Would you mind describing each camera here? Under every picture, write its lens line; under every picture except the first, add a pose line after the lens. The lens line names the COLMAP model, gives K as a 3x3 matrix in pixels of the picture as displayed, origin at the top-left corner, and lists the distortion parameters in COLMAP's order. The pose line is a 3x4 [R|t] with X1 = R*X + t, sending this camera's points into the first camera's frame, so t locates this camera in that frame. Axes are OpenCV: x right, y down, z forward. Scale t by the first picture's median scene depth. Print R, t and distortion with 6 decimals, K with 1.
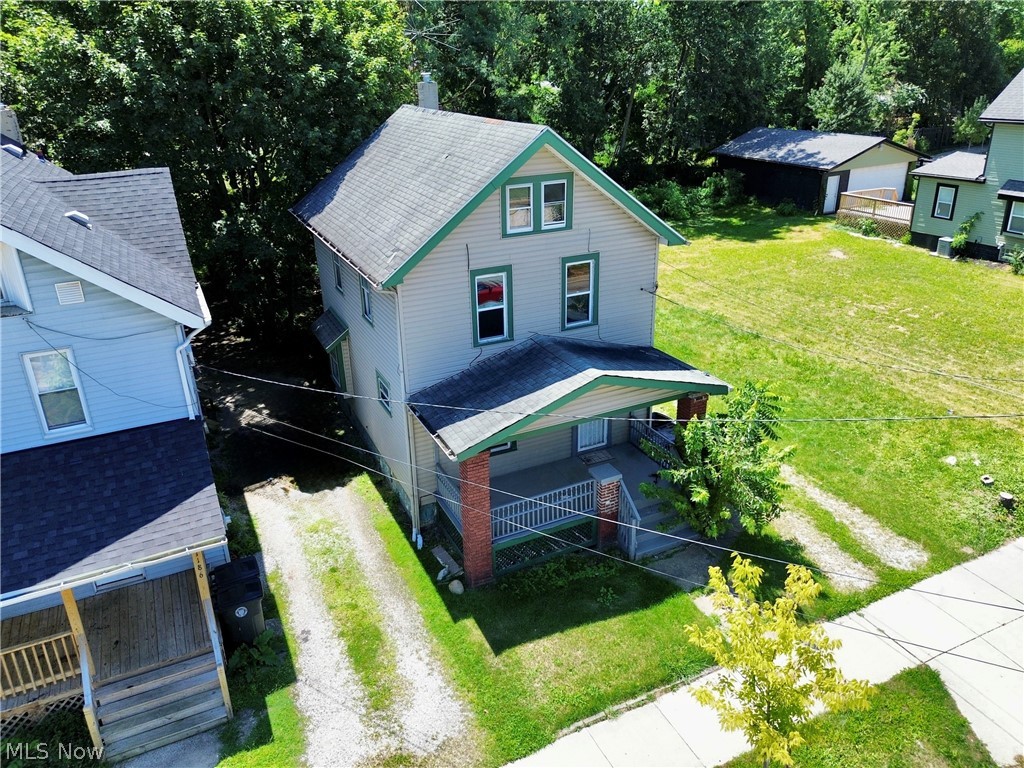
lens RADIAL K [[759.9, 0, 510.9], [0, 759.9, 370.7], [0, 0, 1]] dist [0.014444, 0.003221]
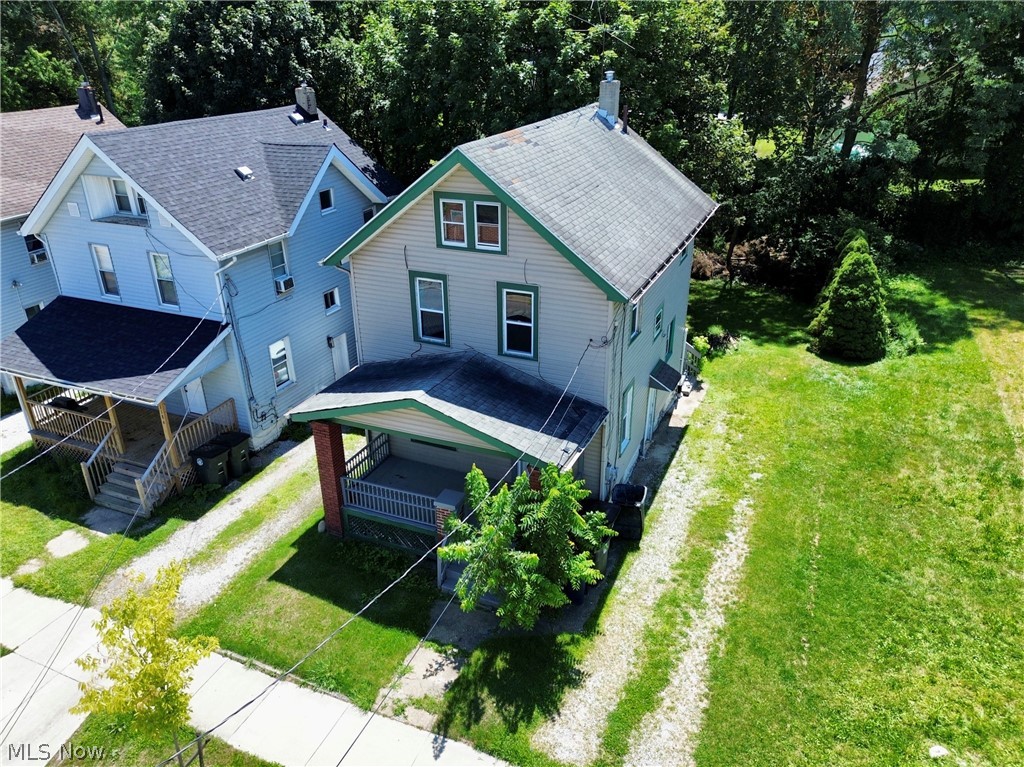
lens RADIAL K [[749.4, 0, 503.1], [0, 749.4, 388.7], [0, 0, 1]] dist [0.015512, -0.005172]
pose [[0.644082, 0.340134, -0.685176, 0.799983], [-0.288692, 0.937553, 0.194041, -0.213951], [0.708389, 0.072827, 0.702055, 0.347468]]
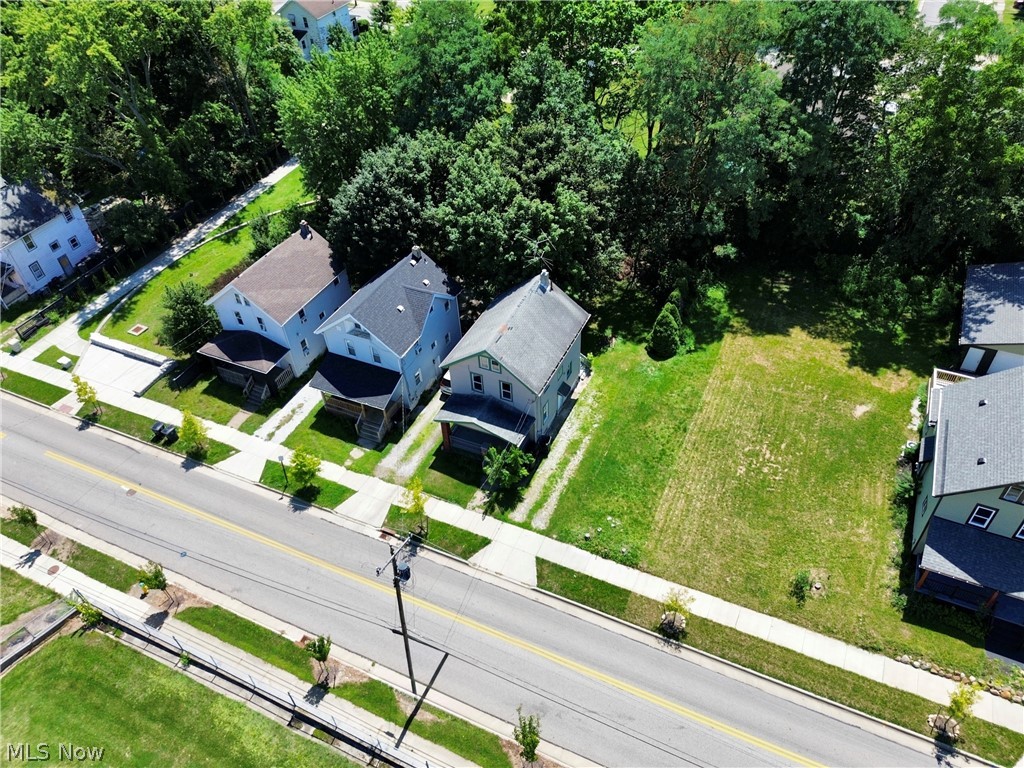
lens RADIAL K [[722.8, 0, 512.0], [0, 722.8, 384.0], [0, 0, 1]] dist [0.000672, -0.000409]
pose [[0.631123, 0.517775, -0.577575, 1.811298], [-0.267327, 0.844173, 0.464660, -1.519406], [0.728162, -0.138856, 0.671192, -0.911574]]
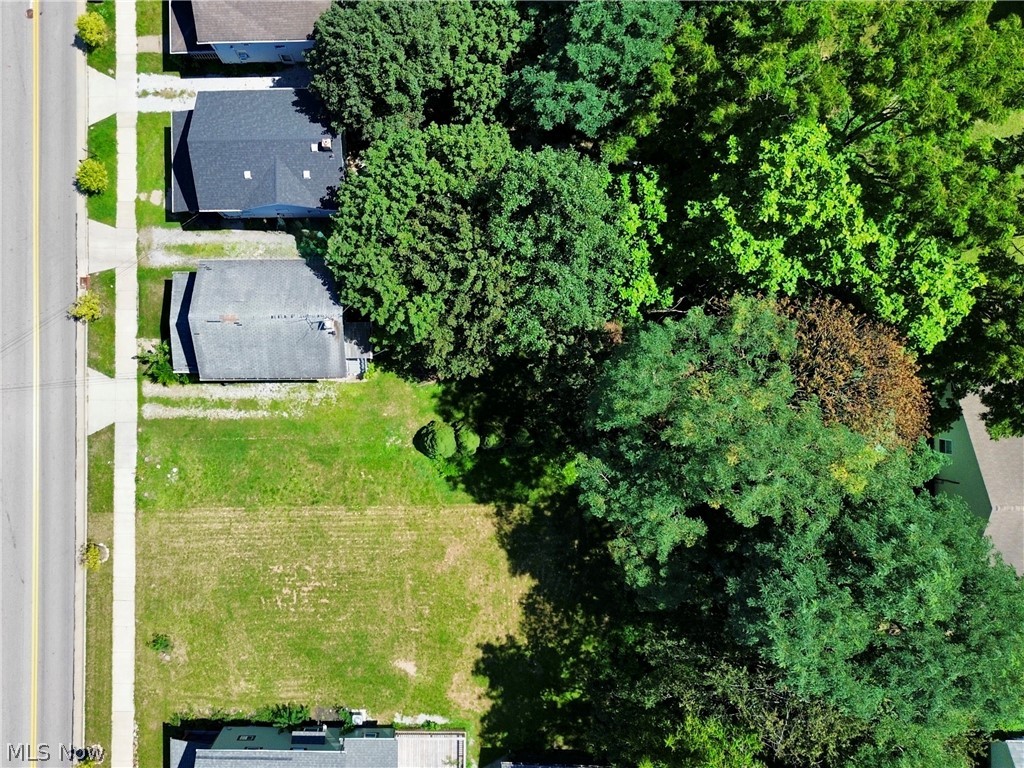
lens RADIAL K [[759.9, 0, 510.9], [0, 759.9, 370.7], [0, 0, 1]] dist [0.014444, 0.003221]
pose [[-0.425115, 0.903794, 0.049329, -0.446654], [-0.304095, -0.193942, 0.932691, -3.196745], [0.852527, 0.381500, 0.357287, 1.094420]]
